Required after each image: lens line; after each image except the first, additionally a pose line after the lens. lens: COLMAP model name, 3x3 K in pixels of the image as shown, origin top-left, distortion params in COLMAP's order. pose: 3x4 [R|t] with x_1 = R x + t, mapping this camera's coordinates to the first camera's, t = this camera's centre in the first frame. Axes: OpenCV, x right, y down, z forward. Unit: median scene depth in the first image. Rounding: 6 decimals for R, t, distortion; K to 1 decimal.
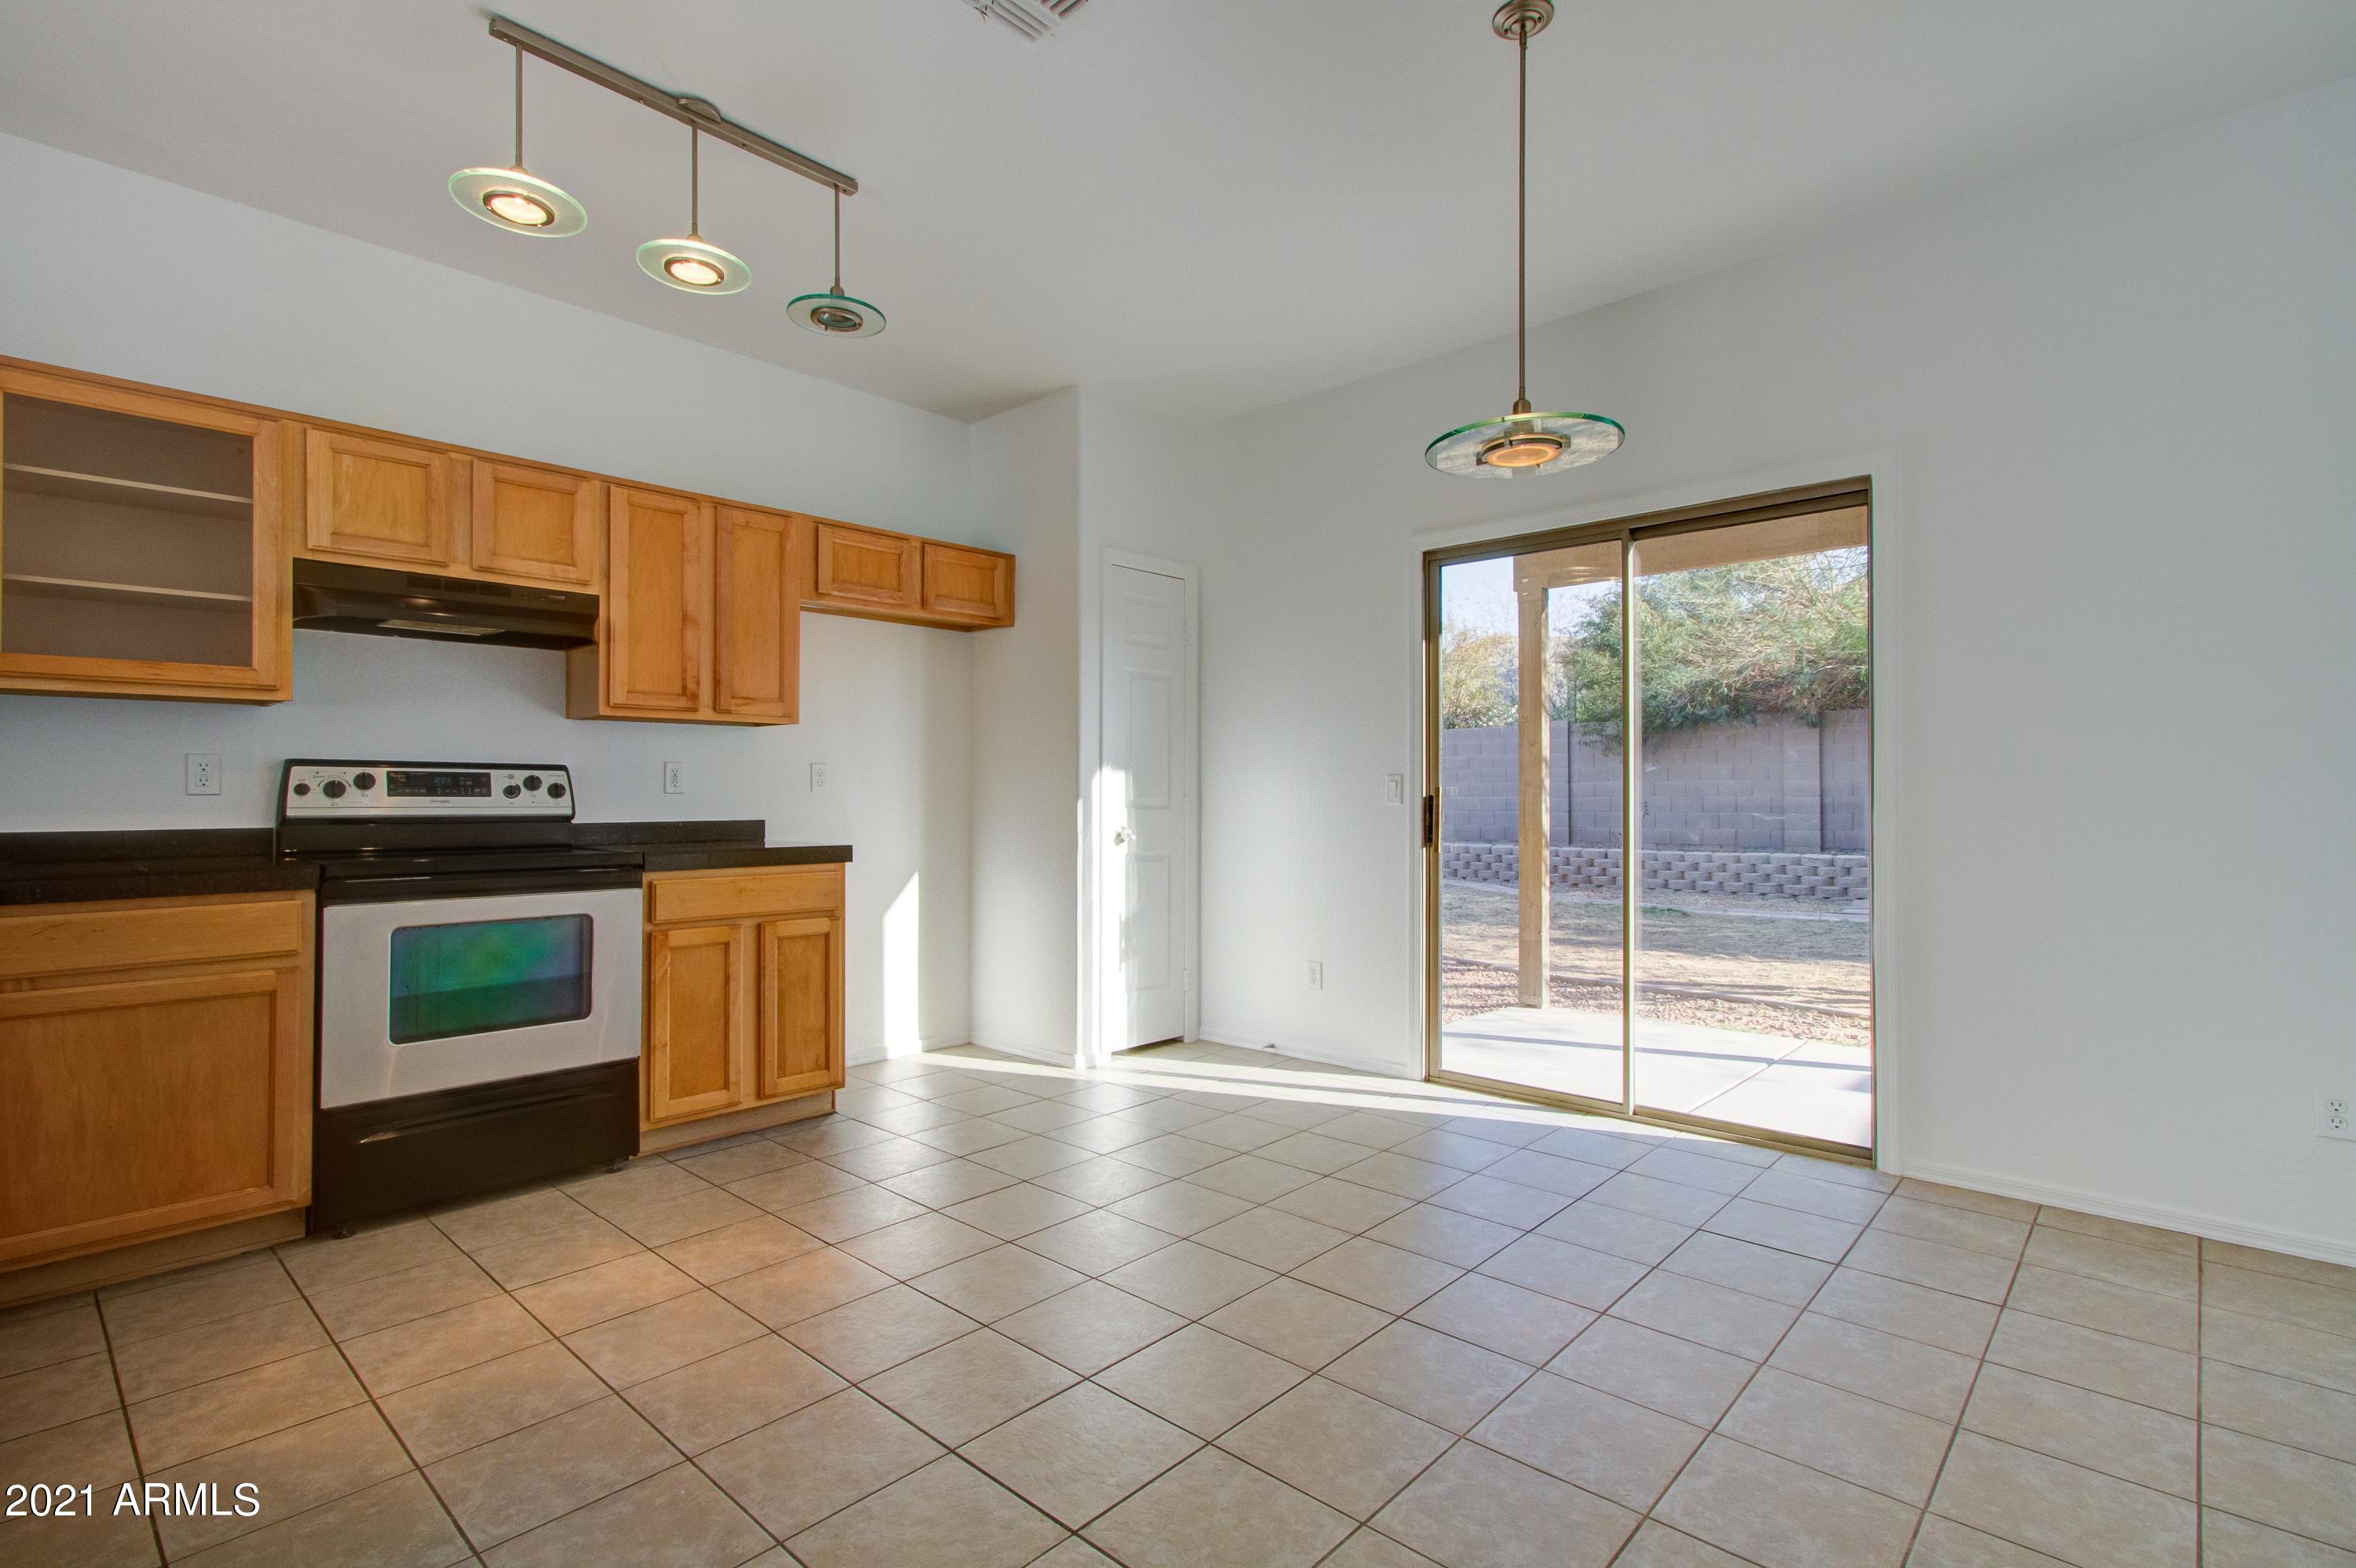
lens RADIAL K [[1090.7, 0, 1187.0], [0, 1090.7, 778.0], [0, 0, 1]] dist [0.004827, -0.000612]
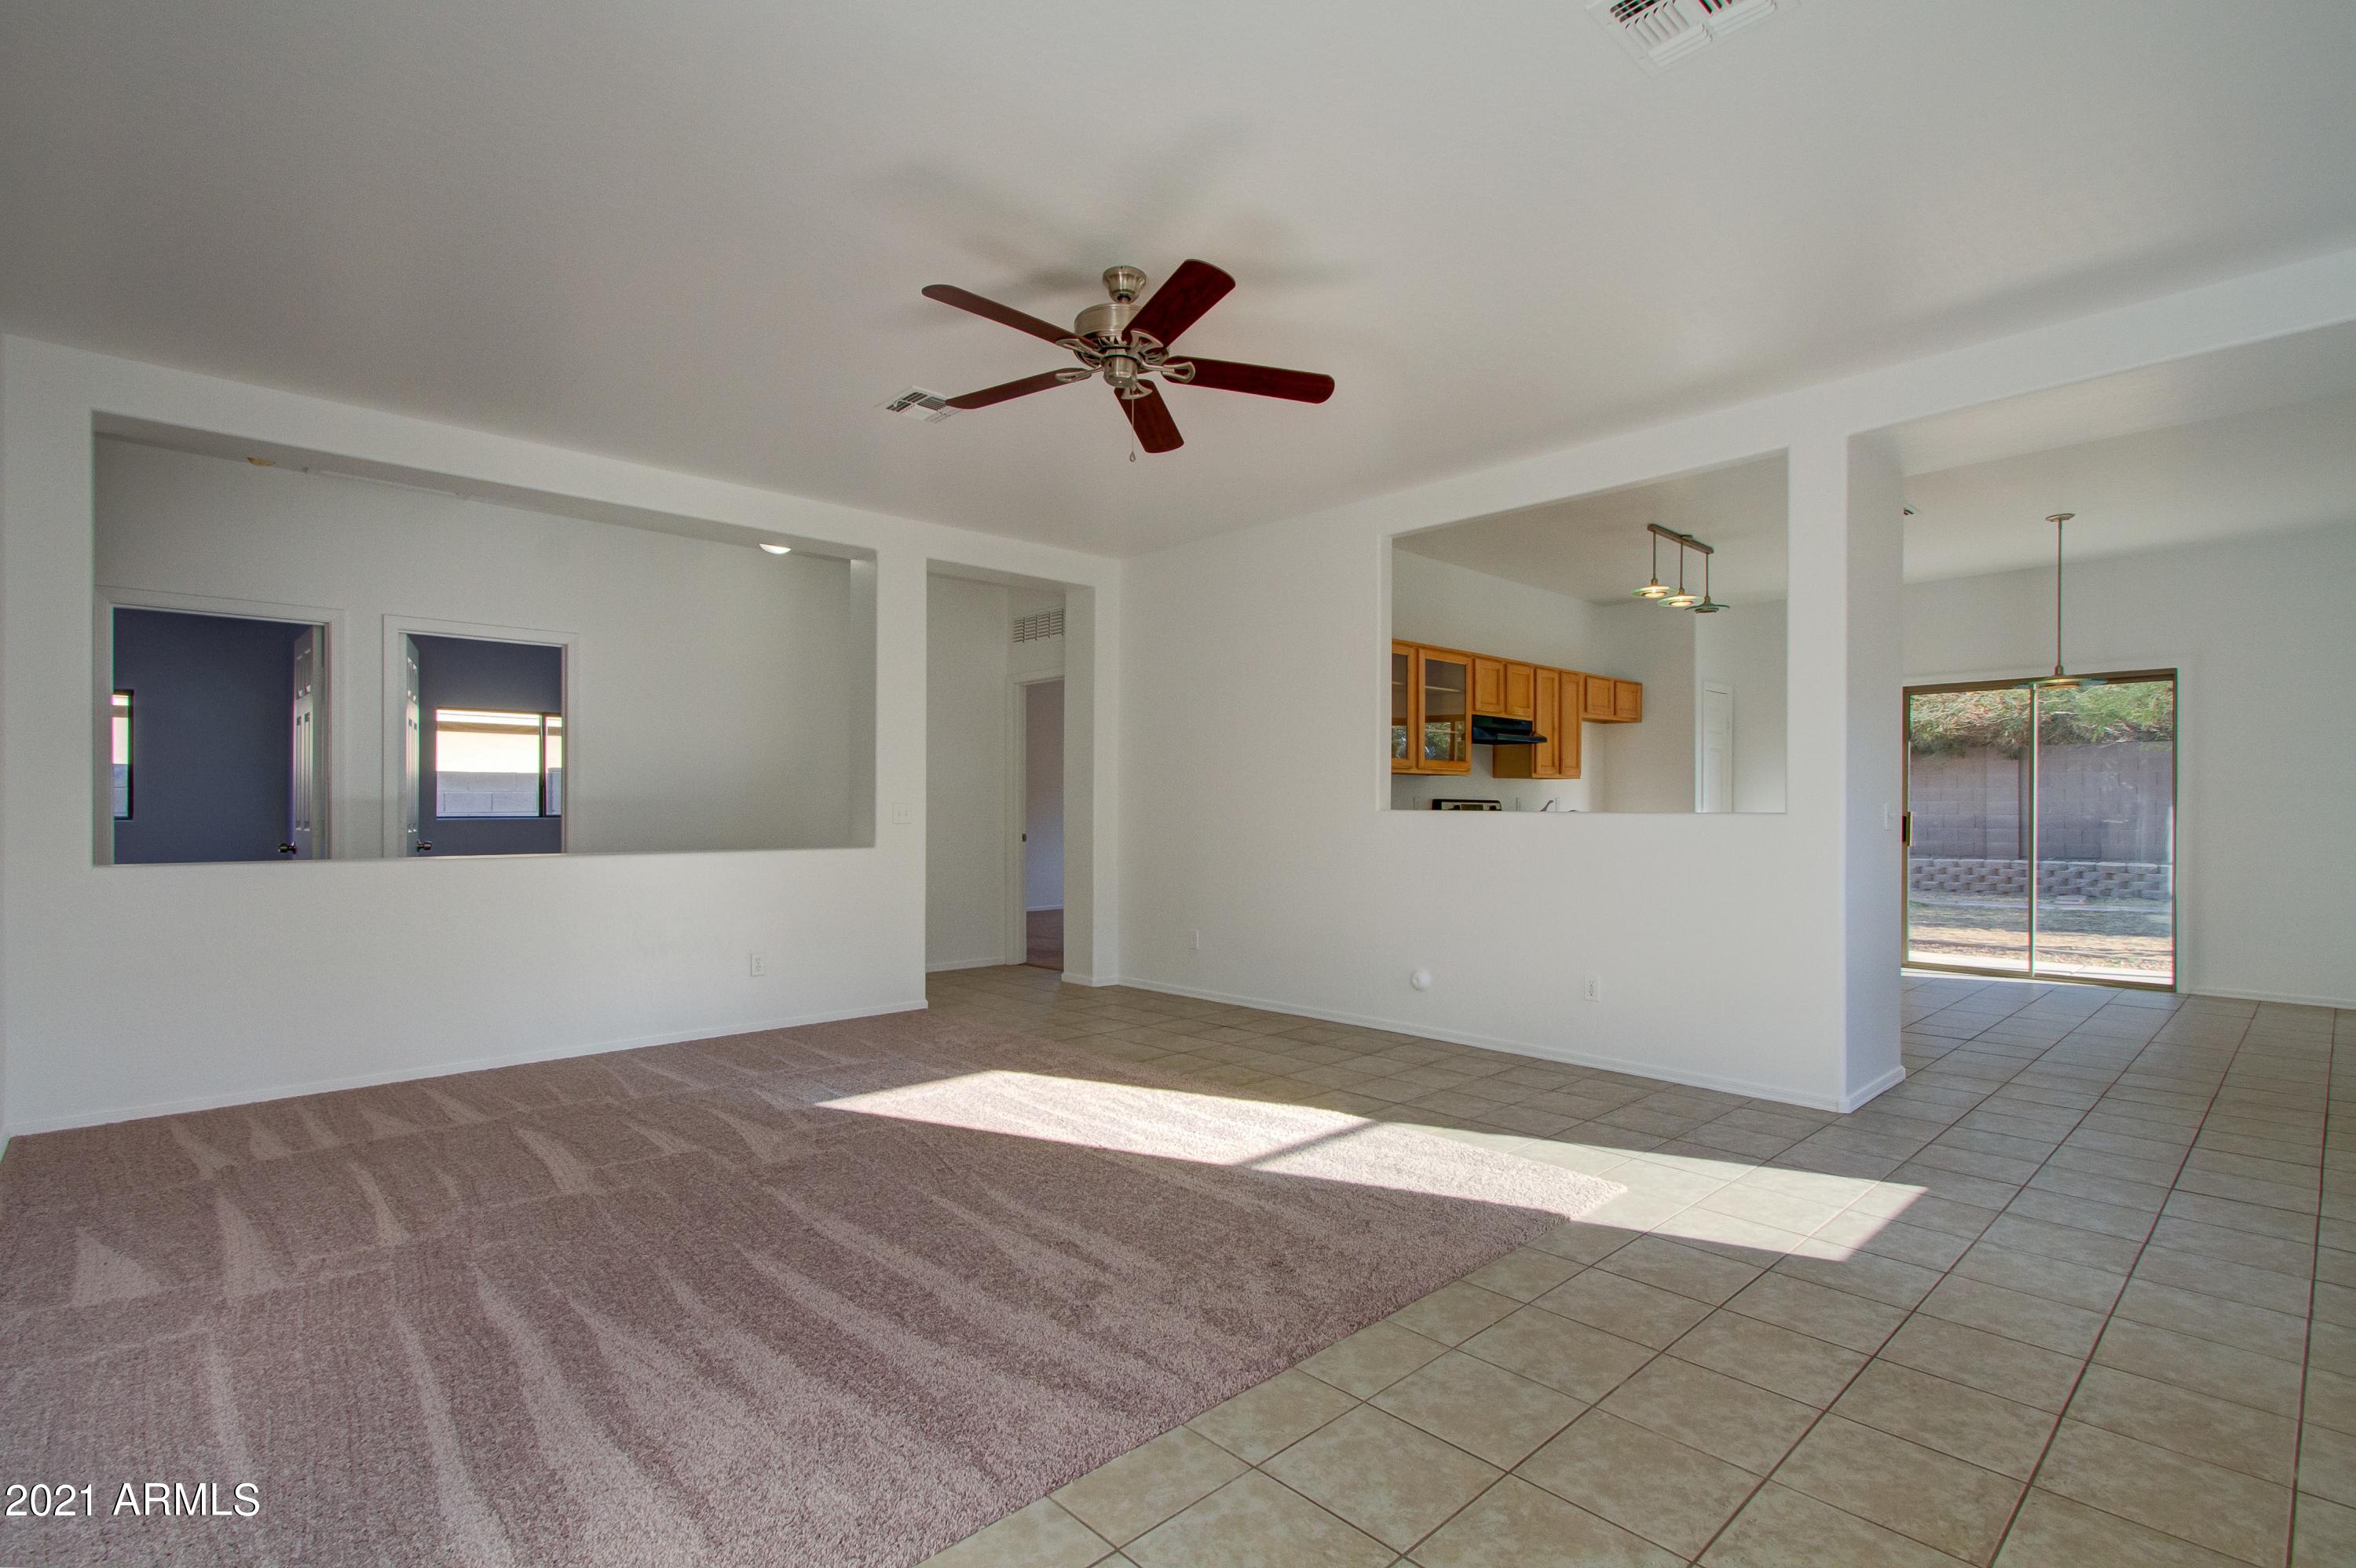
lens RADIAL K [[1090.7, 0, 1181.4], [0, 1090.7, 809.1], [0, 0, 1]] dist [0.004827, -0.000612]
pose [[0.997366, 0.001860, -0.072516, -1.105335], [-0.000816, 0.999896, 0.014428, -0.027042], [0.072535, -0.014331, 0.997263, -1.218053]]
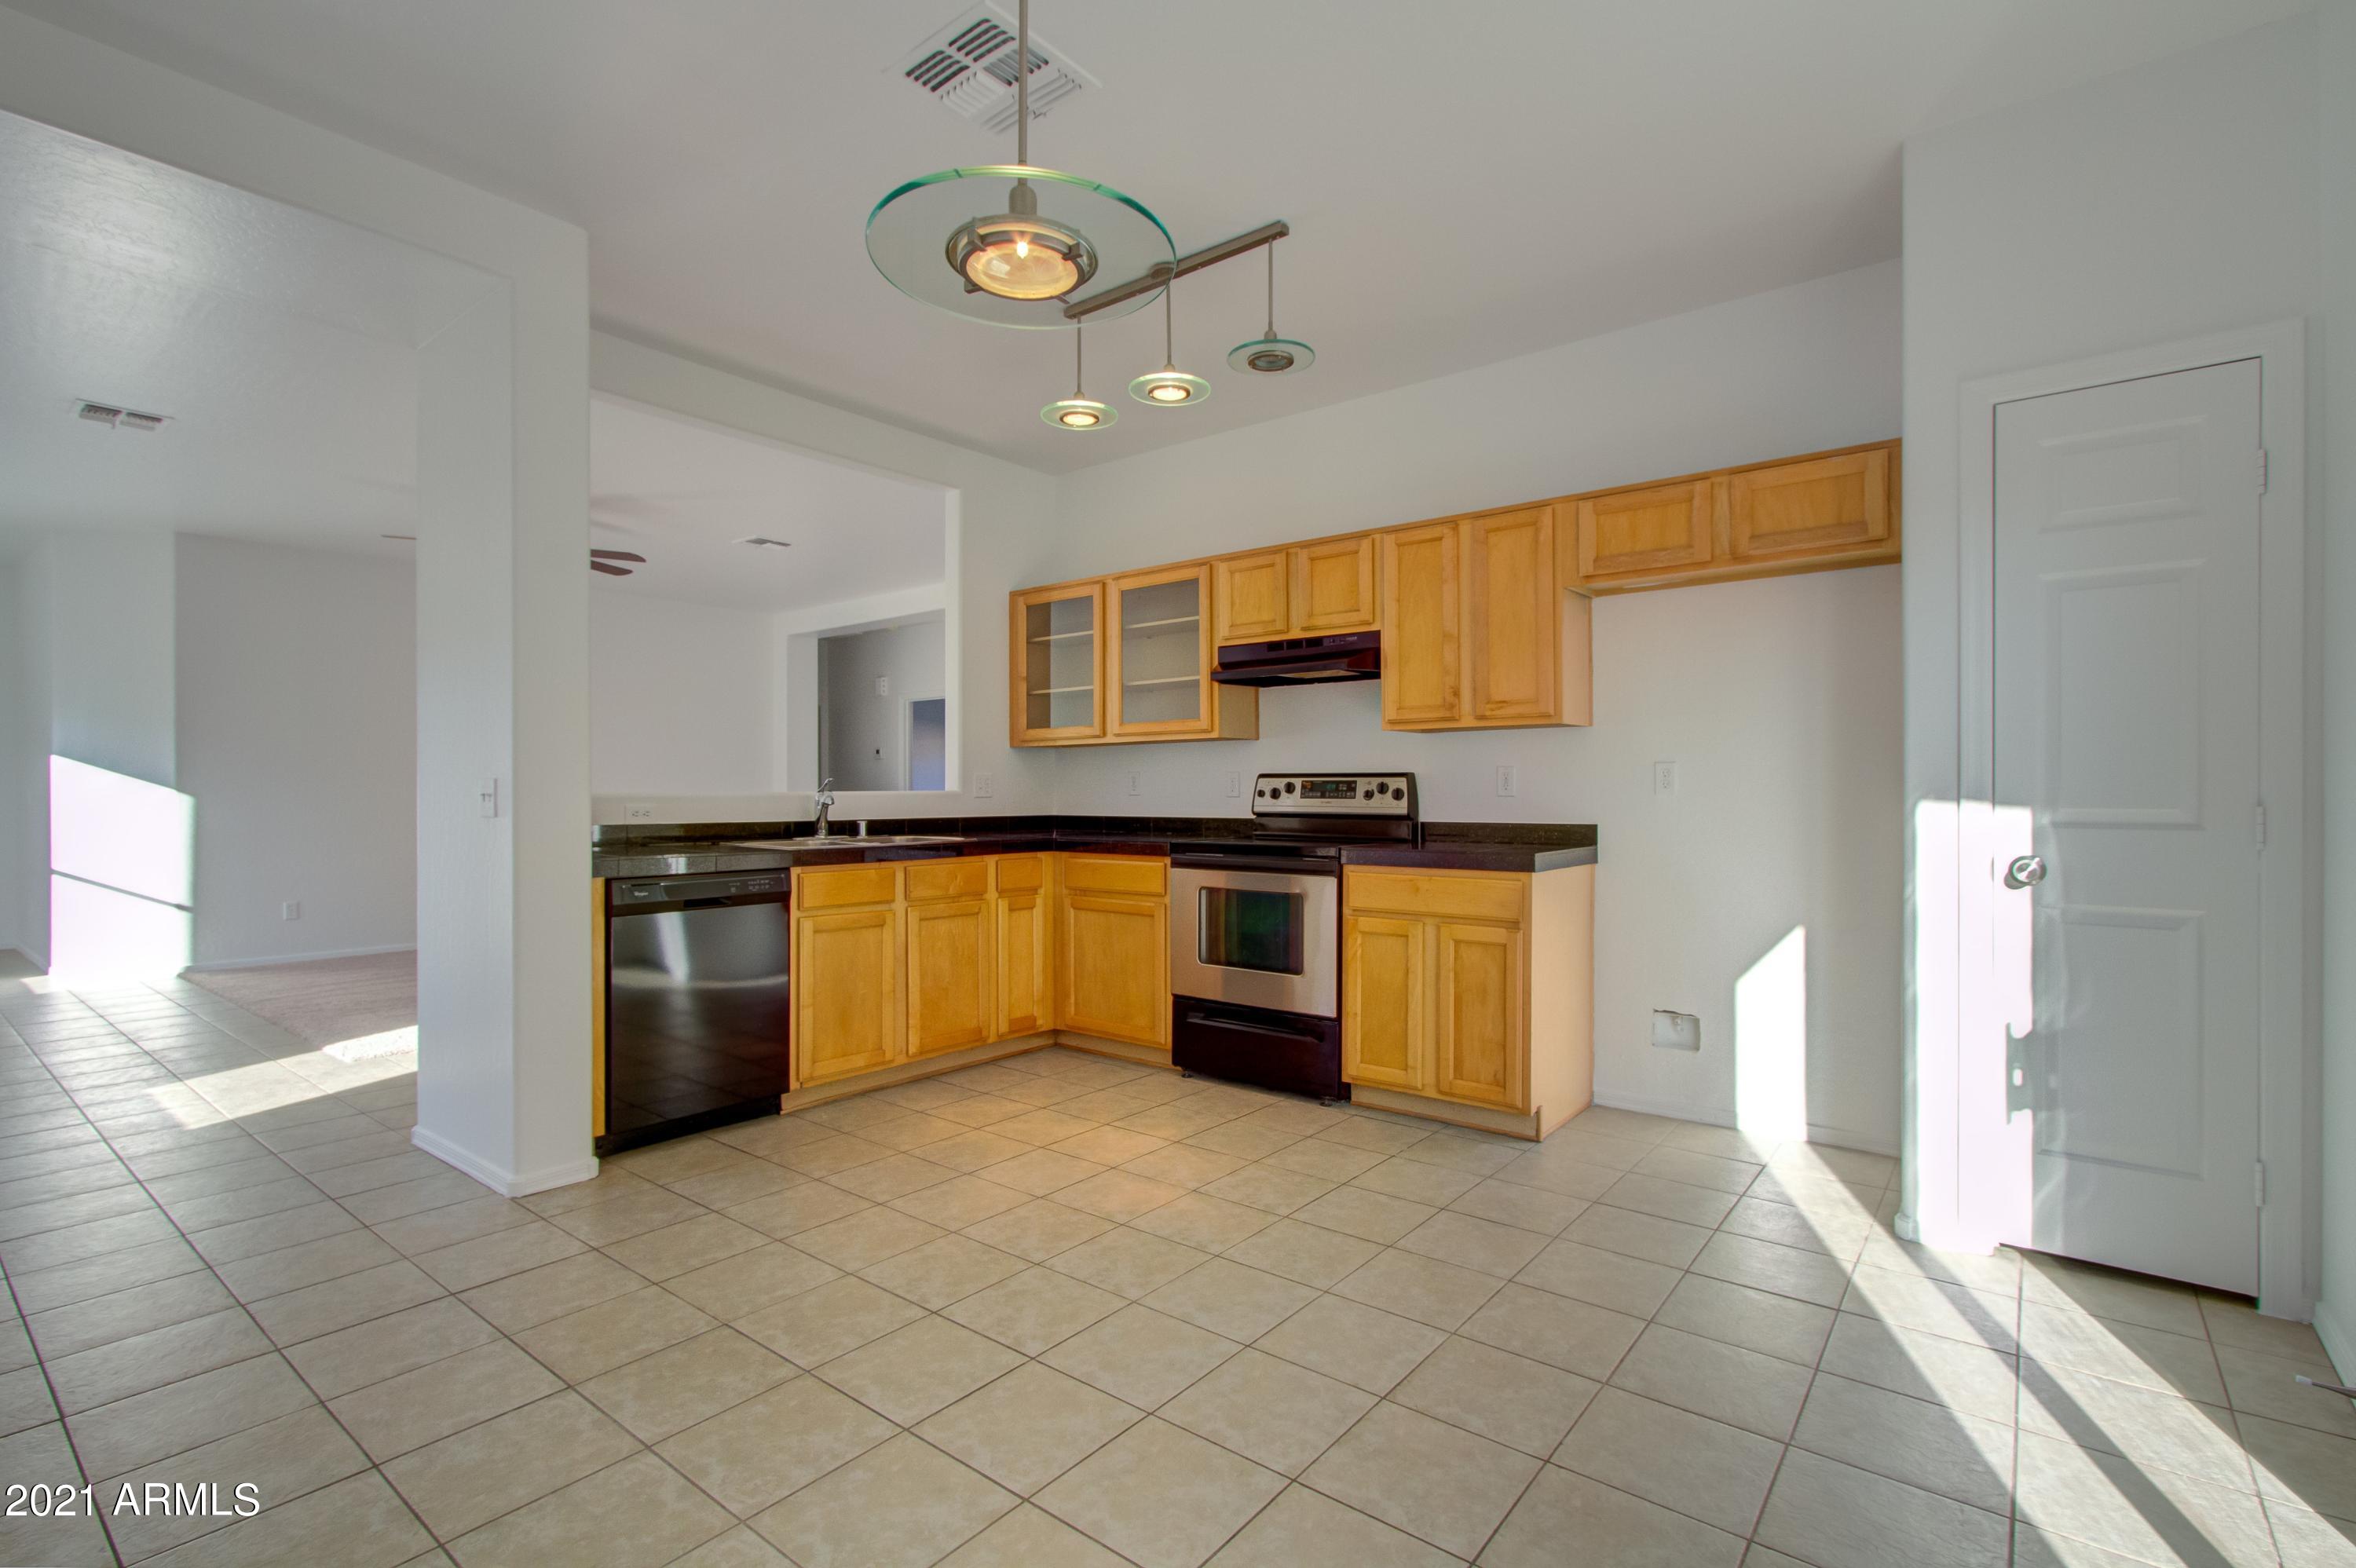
lens RADIAL K [[1090.7, 0, 1182.6], [0, 1090.7, 788.5], [0, 0, 1]] dist [0.004827, -0.000612]
pose [[0.073027, -0.002757, -0.997326, 0.659323], [0.015796, 0.999874, -0.001607, 0.003930], [0.997205, -0.015636, 0.073061, 0.727506]]
